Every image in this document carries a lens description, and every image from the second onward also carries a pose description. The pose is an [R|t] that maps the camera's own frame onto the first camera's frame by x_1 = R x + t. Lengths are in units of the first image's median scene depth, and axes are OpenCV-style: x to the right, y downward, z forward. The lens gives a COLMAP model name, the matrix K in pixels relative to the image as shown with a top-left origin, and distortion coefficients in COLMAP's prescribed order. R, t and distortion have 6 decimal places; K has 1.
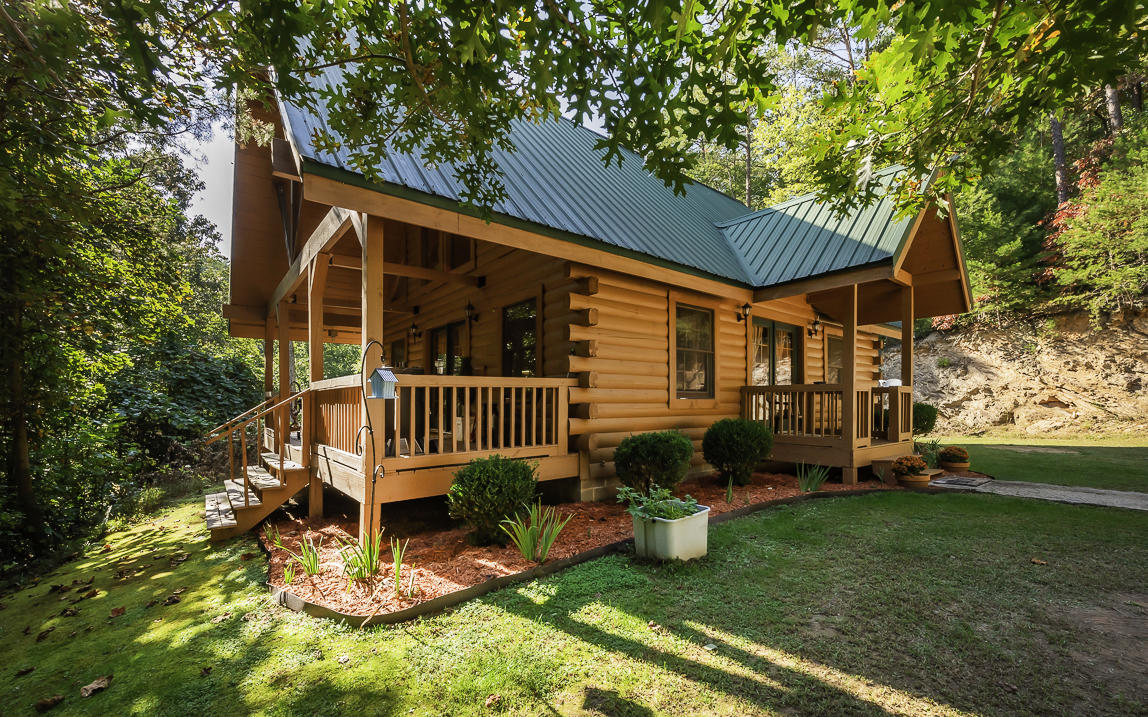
lens RADIAL K [[458.8, 0, 547.1], [0, 458.8, 396.2], [0, 0, 1]] dist [0.015708, -0.001898]
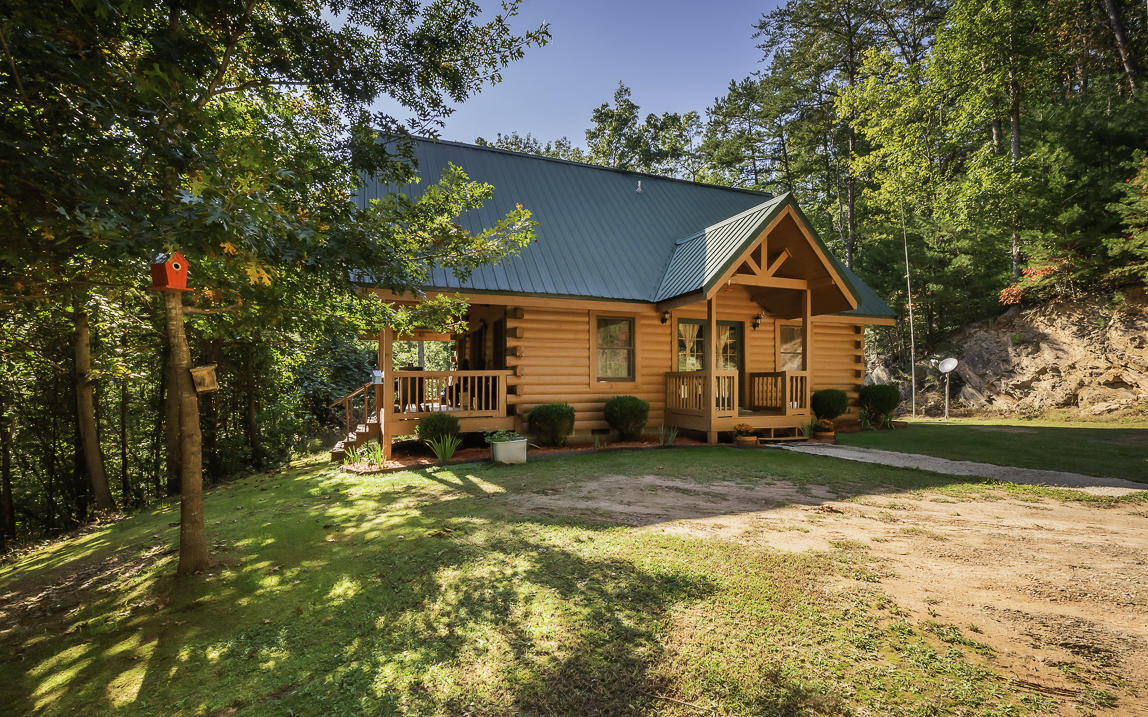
lens RADIAL K [[489.4, 0, 535.6], [0, 489.4, 381.1], [0, 0, 1]] dist [0.019778, 0.000643]
pose [[0.949770, -0.003222, -0.312931, 0.424400], [0.006439, 0.999937, 0.009247, -0.008926], [0.312881, -0.010798, 0.949731, -0.388840]]
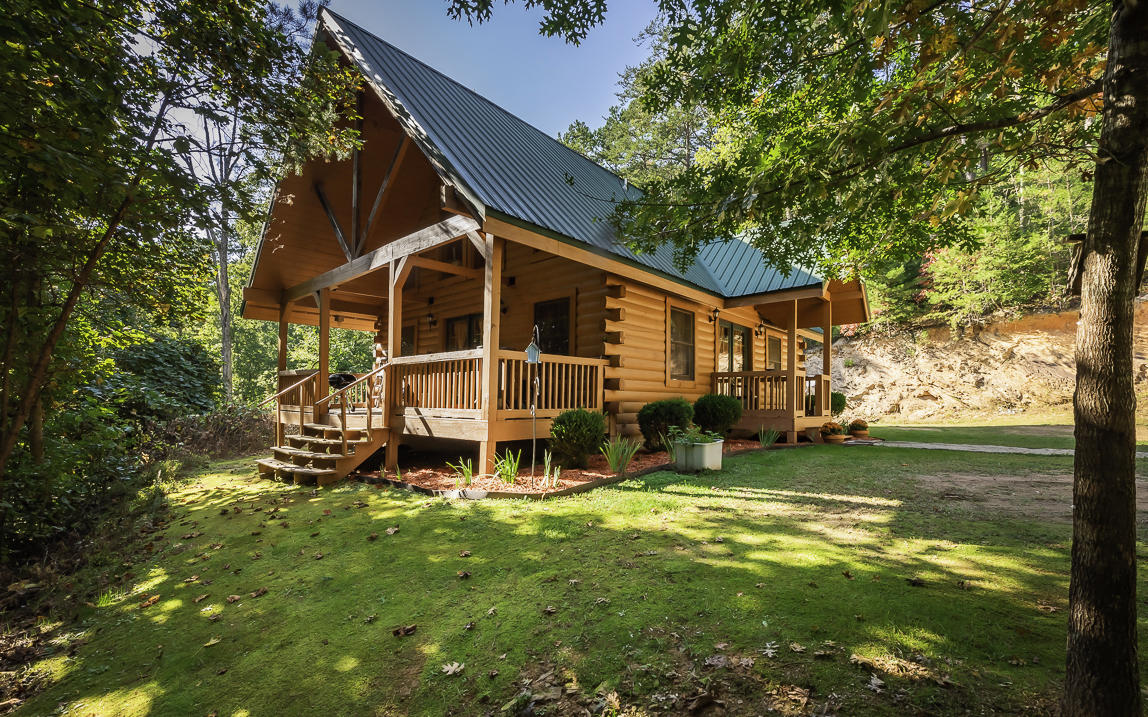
lens RADIAL K [[489.4, 0, 538.4], [0, 489.4, 381.8], [0, 0, 1]] dist [0.019778, 0.000643]
pose [[0.988450, 0.020780, 0.150119, -0.216985], [-0.016583, 0.999437, -0.029157, 0.043455], [-0.150640, 0.026331, 0.988238, -0.233584]]
